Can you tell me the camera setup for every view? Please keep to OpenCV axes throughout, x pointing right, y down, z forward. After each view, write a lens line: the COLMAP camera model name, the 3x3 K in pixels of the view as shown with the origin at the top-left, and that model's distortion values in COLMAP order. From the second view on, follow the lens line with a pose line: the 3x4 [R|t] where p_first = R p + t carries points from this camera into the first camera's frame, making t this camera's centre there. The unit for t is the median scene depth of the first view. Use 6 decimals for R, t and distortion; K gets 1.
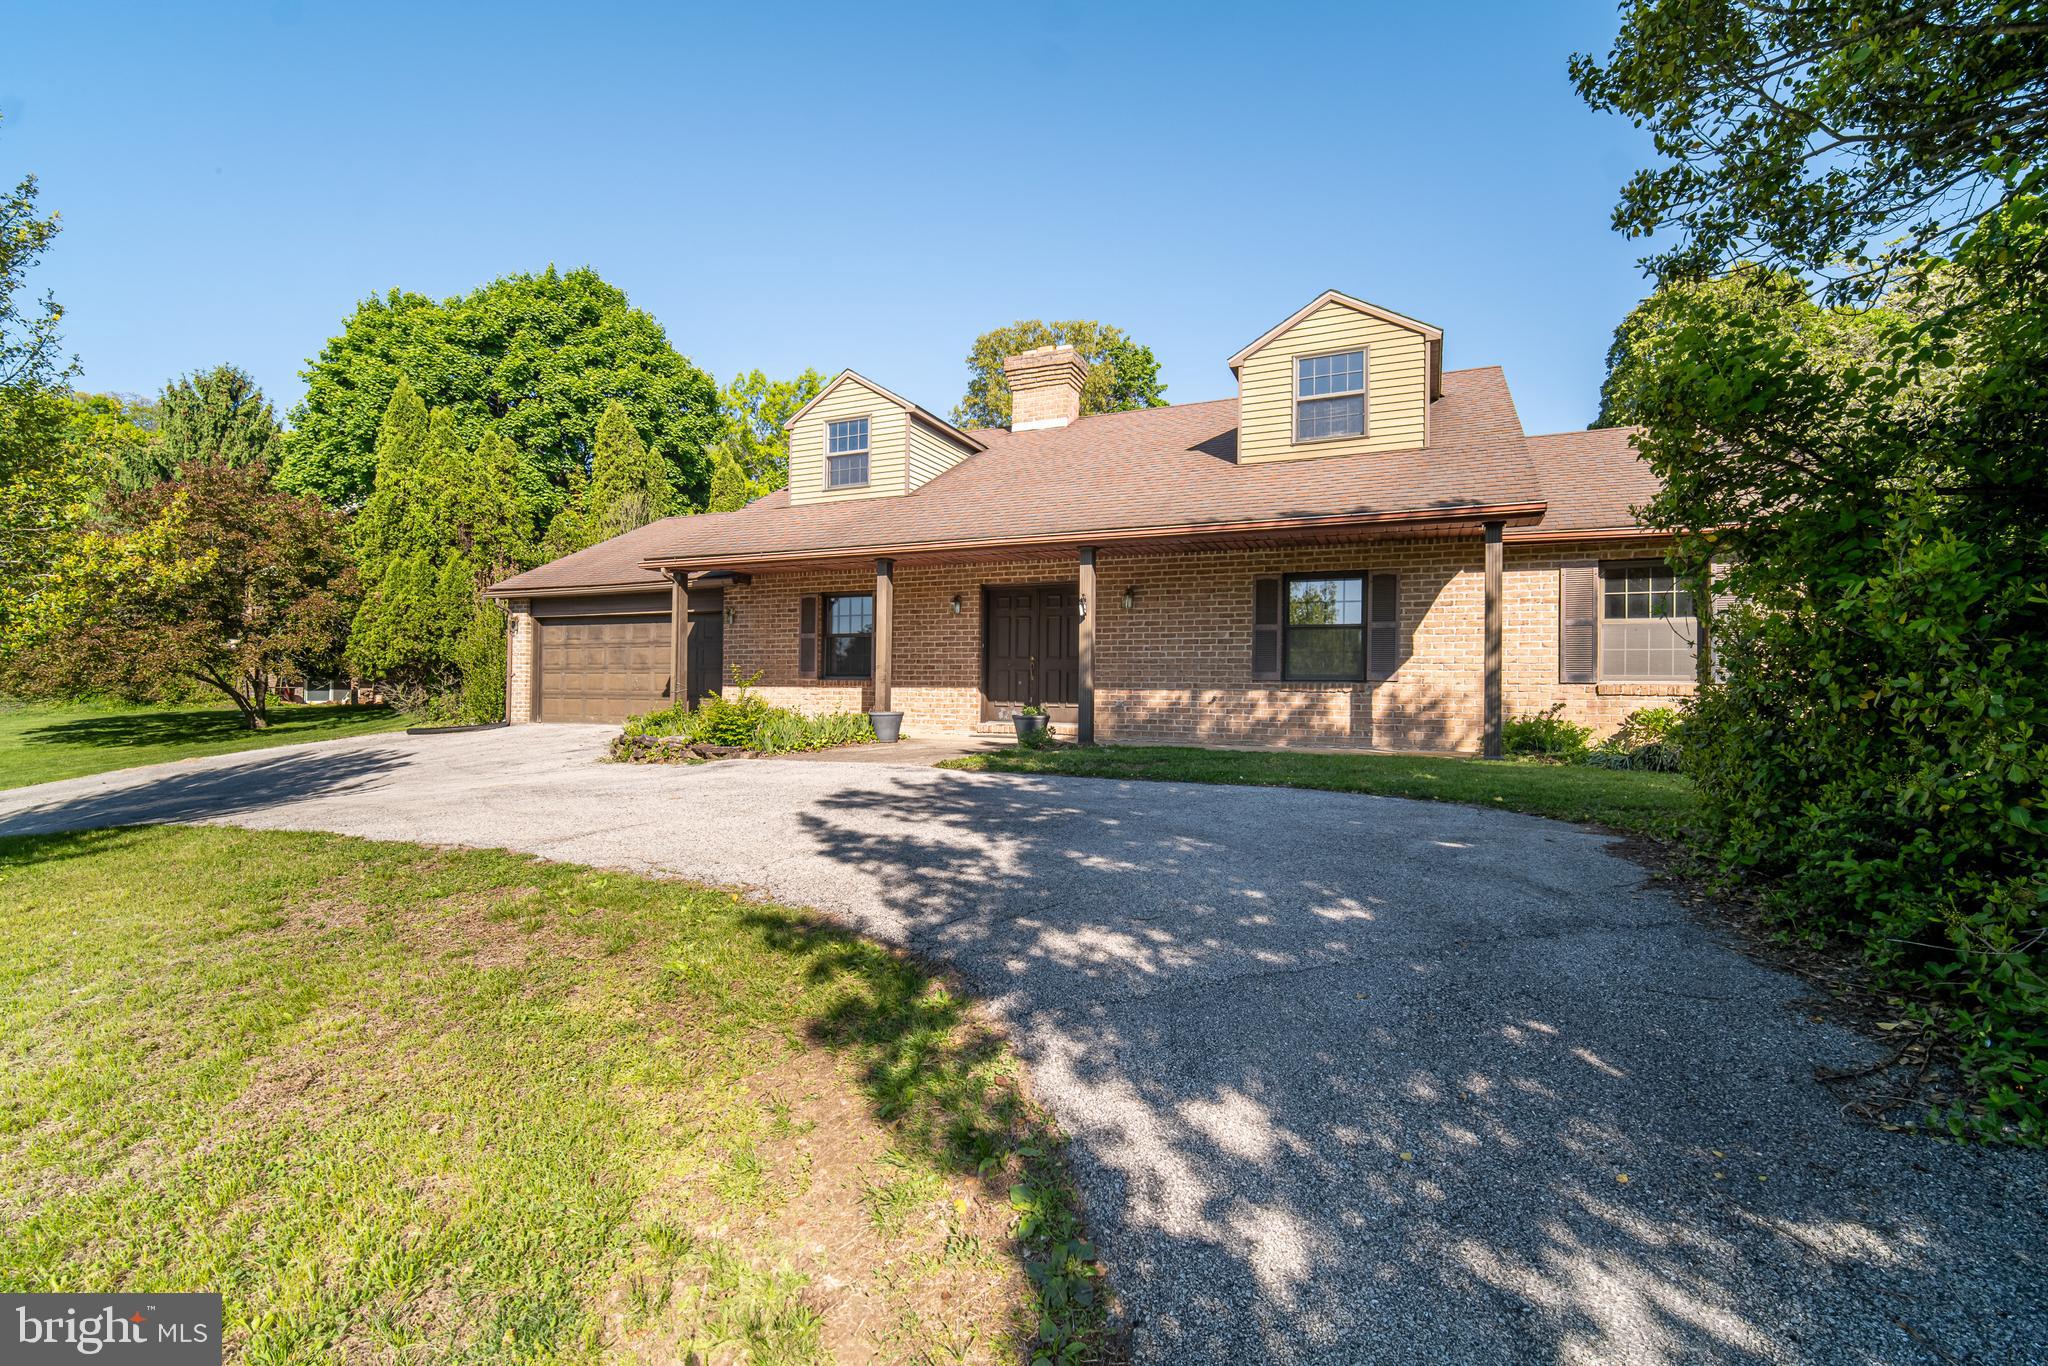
lens RADIAL K [[918.5, 0, 1034.5], [0, 918.5, 676.6], [0, 0, 1]] dist [-0.005474, 0.001494]
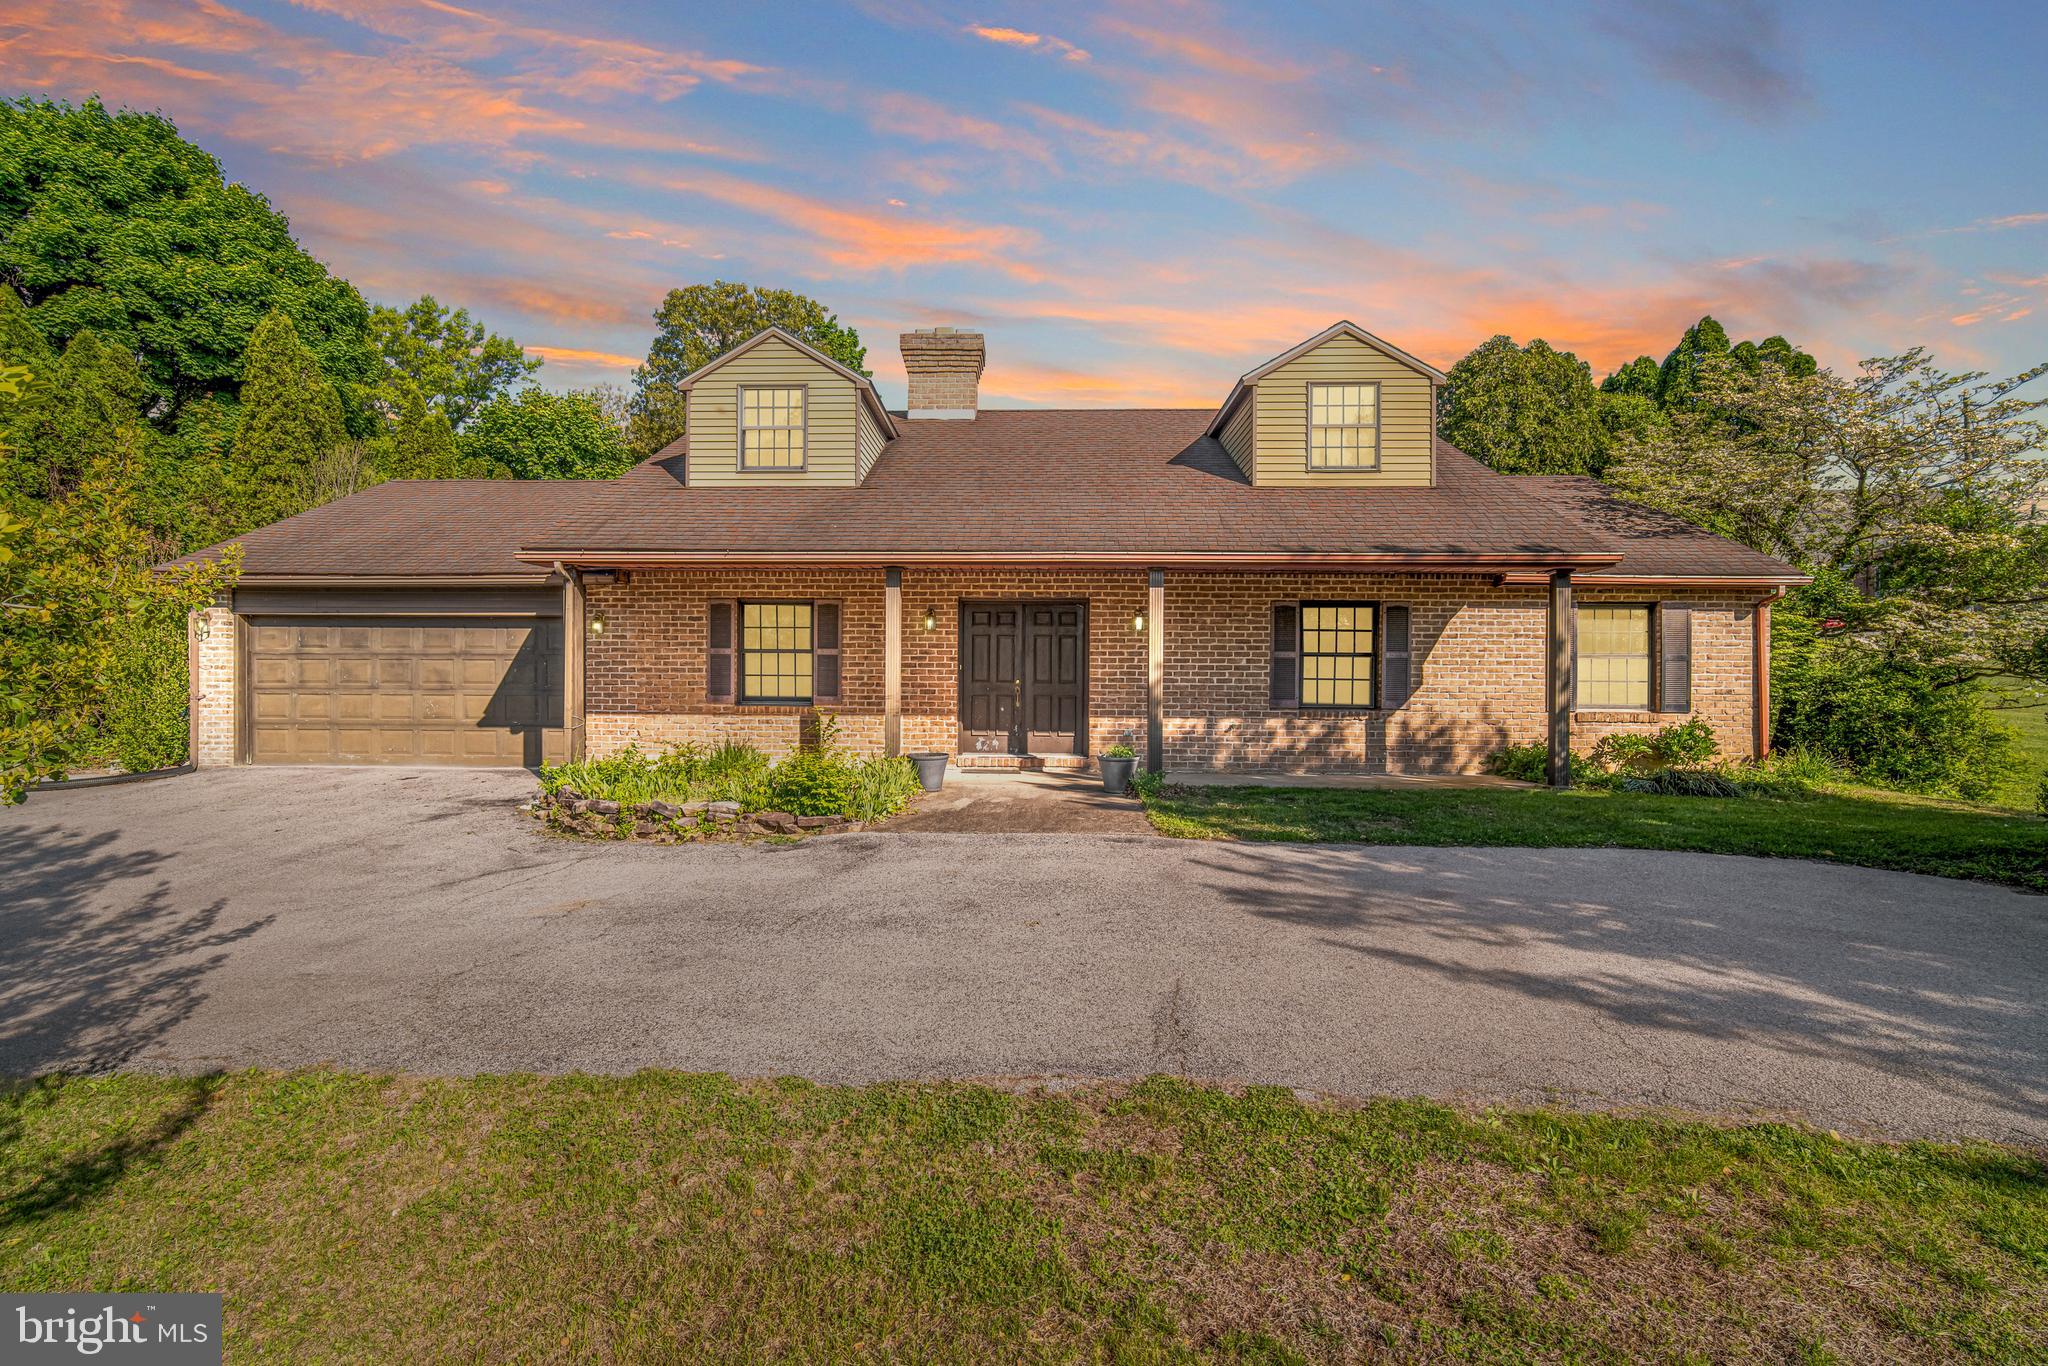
lens RADIAL K [[918.5, 0, 1014.3], [0, 918.5, 684.0], [0, 0, 1]] dist [-0.005474, 0.001494]
pose [[0.924753, -0.004546, 0.380540, -0.314692], [-0.003665, 0.999776, 0.020850, -0.033404], [-0.380549, -0.020676, 0.924529, 0.157014]]
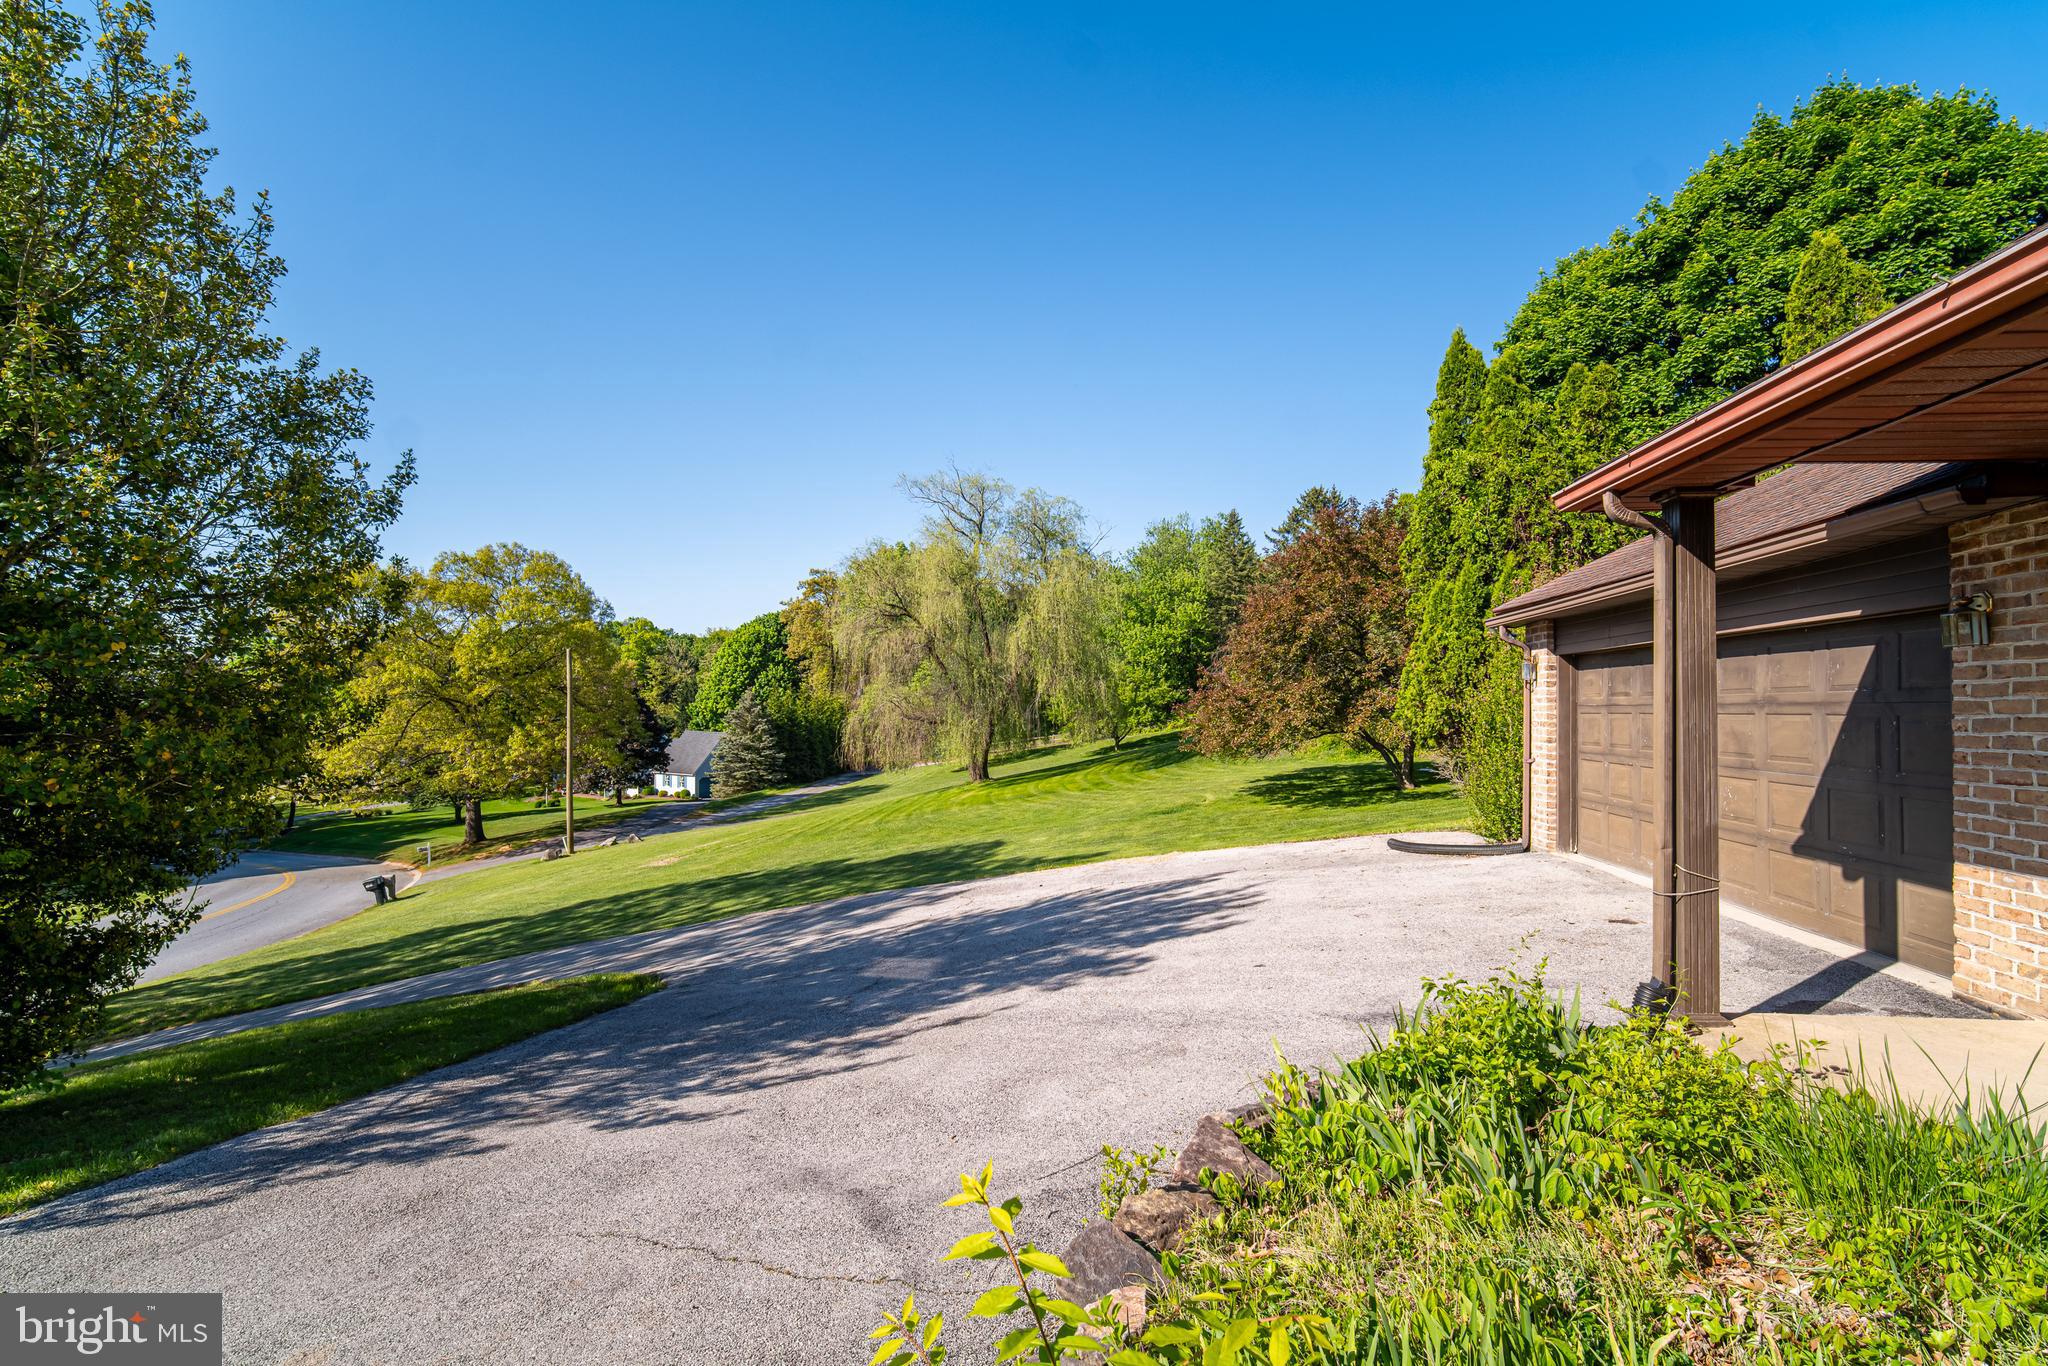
lens RADIAL K [[918.5, 0, 1073.7], [0, 918.5, 689.2], [0, 0, 1]] dist [-0.005474, 0.001494]
pose [[0.320361, -0.030423, -0.946807, -0.155578], [0.019020, 0.999489, -0.025680, -0.042954], [0.947104, -0.009781, 0.320776, 0.662987]]
